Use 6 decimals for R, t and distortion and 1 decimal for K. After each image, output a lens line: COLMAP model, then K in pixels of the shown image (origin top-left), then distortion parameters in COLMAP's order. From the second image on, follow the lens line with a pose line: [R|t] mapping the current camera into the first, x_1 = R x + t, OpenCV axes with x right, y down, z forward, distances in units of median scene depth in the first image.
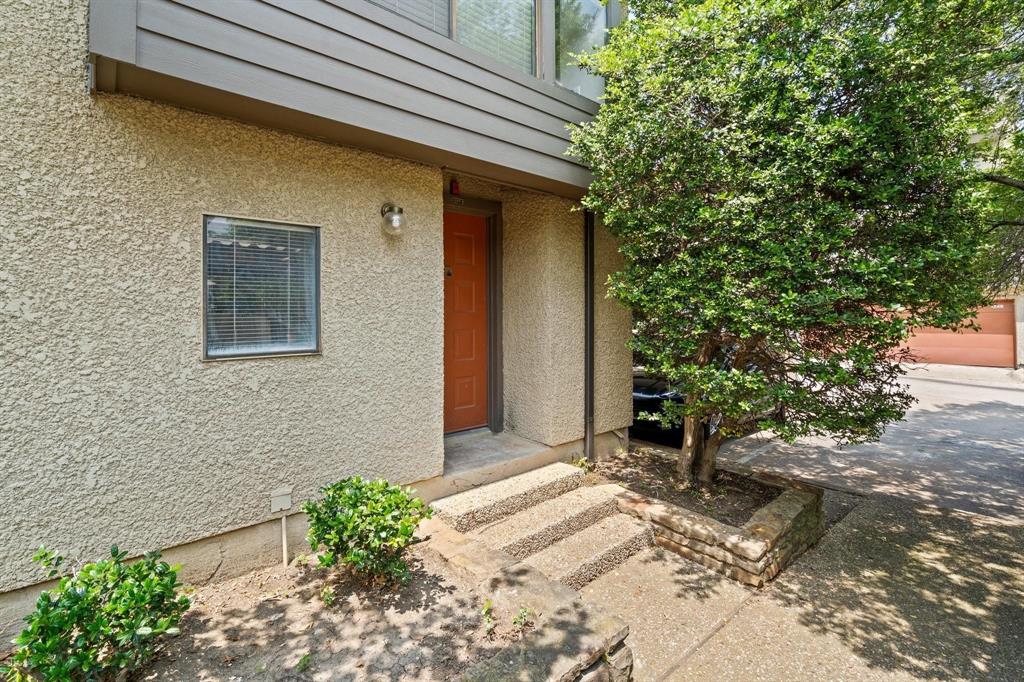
lens RADIAL K [[476.2, 0, 509.9], [0, 476.2, 313.9], [0, 0, 1]] dist [-0.001516, -0.000092]
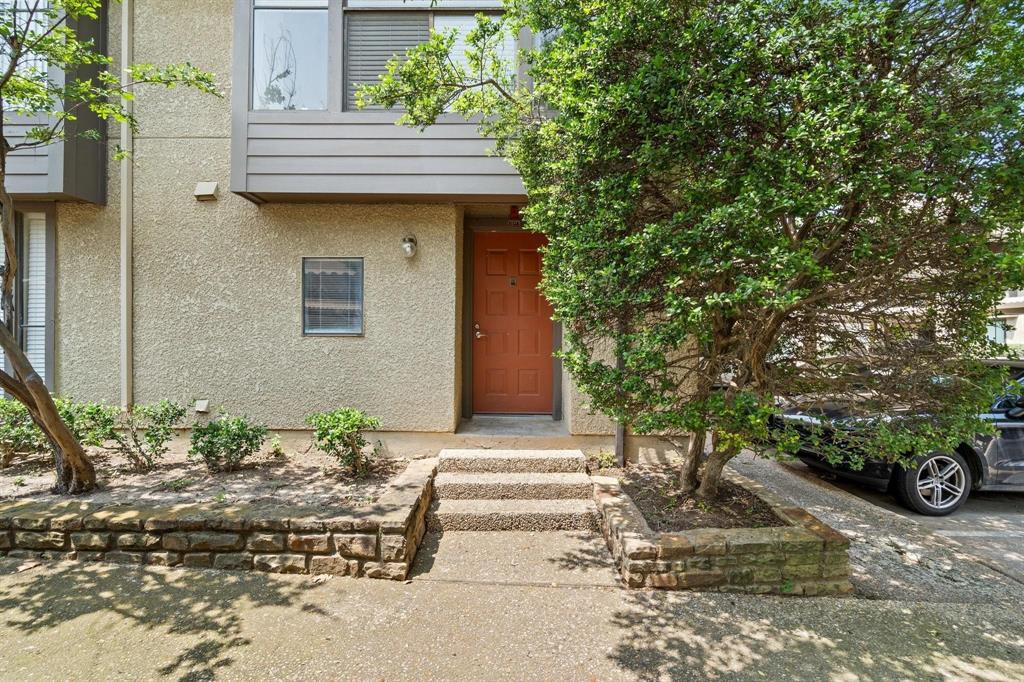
lens RADIAL K [[471.9, 0, 500.9], [0, 471.9, 347.8], [0, 0, 1]] dist [-0.004293, 0.000461]
pose [[0.741393, 0.025586, -0.670583, 1.032867], [-0.012156, 0.999621, 0.024701, 0.079461], [0.670961, -0.010162, 0.741423, 0.124330]]
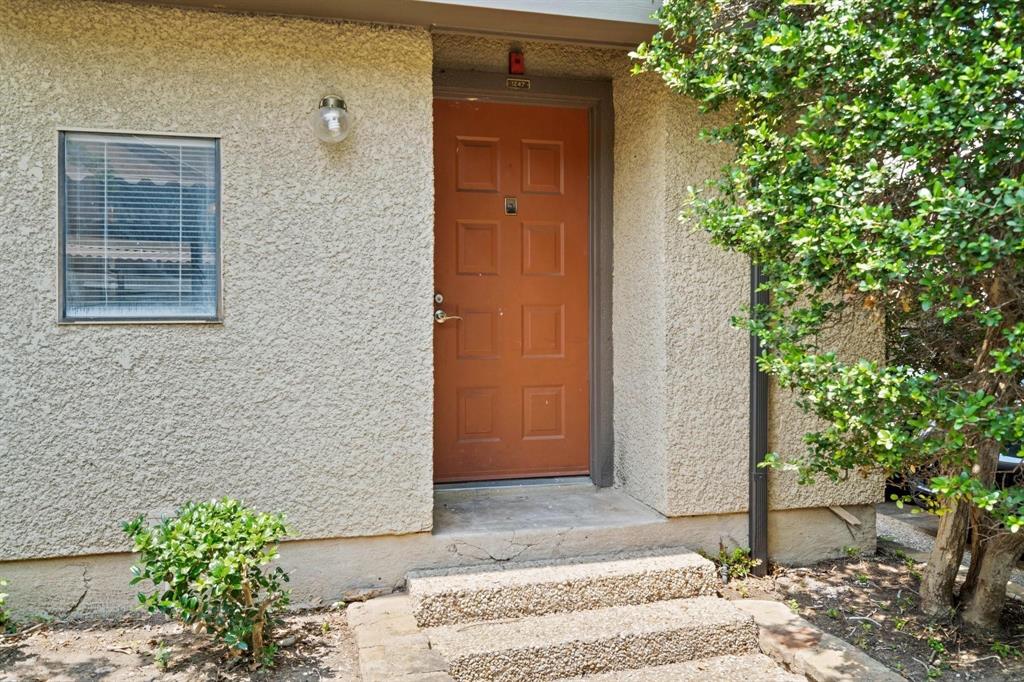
lens RADIAL K [[846.5, 0, 513.5], [0, 846.5, 323.2], [0, 0, 1]] dist [0.010183, -0.004875]
pose [[0.900083, 0.007777, -0.435649, 0.519810], [-0.003062, 0.999929, 0.011524, 0.069429], [0.435708, -0.009039, 0.900043, 0.082162]]
